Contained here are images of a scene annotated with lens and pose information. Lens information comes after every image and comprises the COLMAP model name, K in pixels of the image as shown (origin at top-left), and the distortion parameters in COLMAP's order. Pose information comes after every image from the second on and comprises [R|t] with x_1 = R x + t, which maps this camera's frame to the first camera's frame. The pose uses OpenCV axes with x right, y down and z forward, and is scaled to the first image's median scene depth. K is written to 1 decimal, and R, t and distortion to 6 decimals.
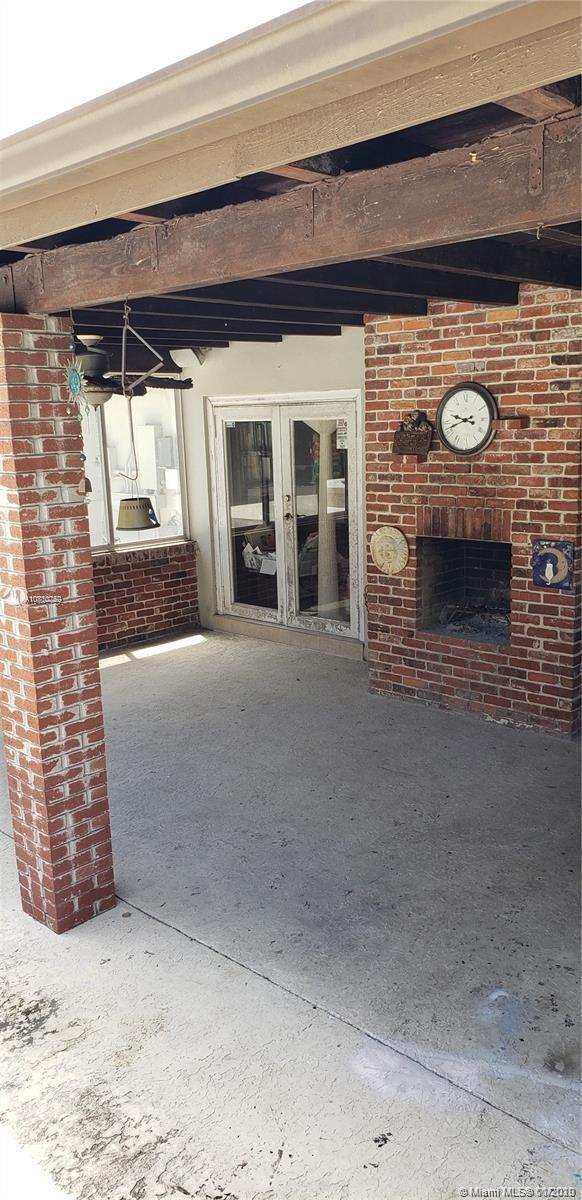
lens RADIAL K [[915.5, 0, 291.0], [0, 915.5, 600.0], [0, 0, 1]] dist [-0.001780, -0.004997]
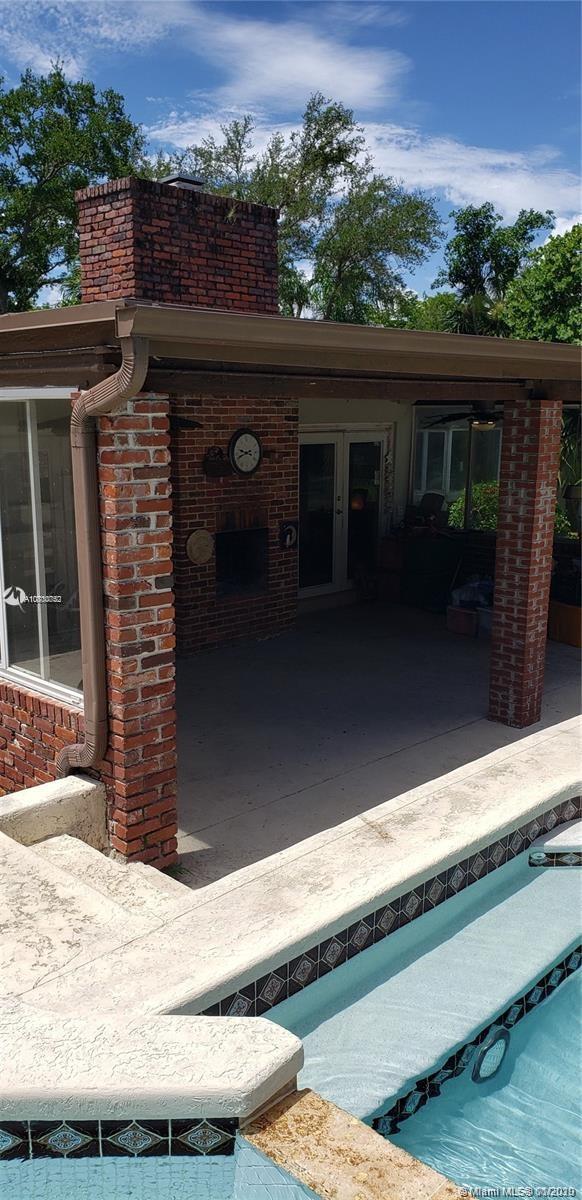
lens RADIAL K [[915.5, 0, 291.0], [0, 915.5, 600.0], [0, 0, 1]] dist [-0.001780, -0.004997]
pose [[0.025173, -0.158938, 0.986968, -1.387986], [0.195175, 0.969063, 0.151076, -0.174111], [-0.980445, 0.188828, 0.055415, 0.886384]]
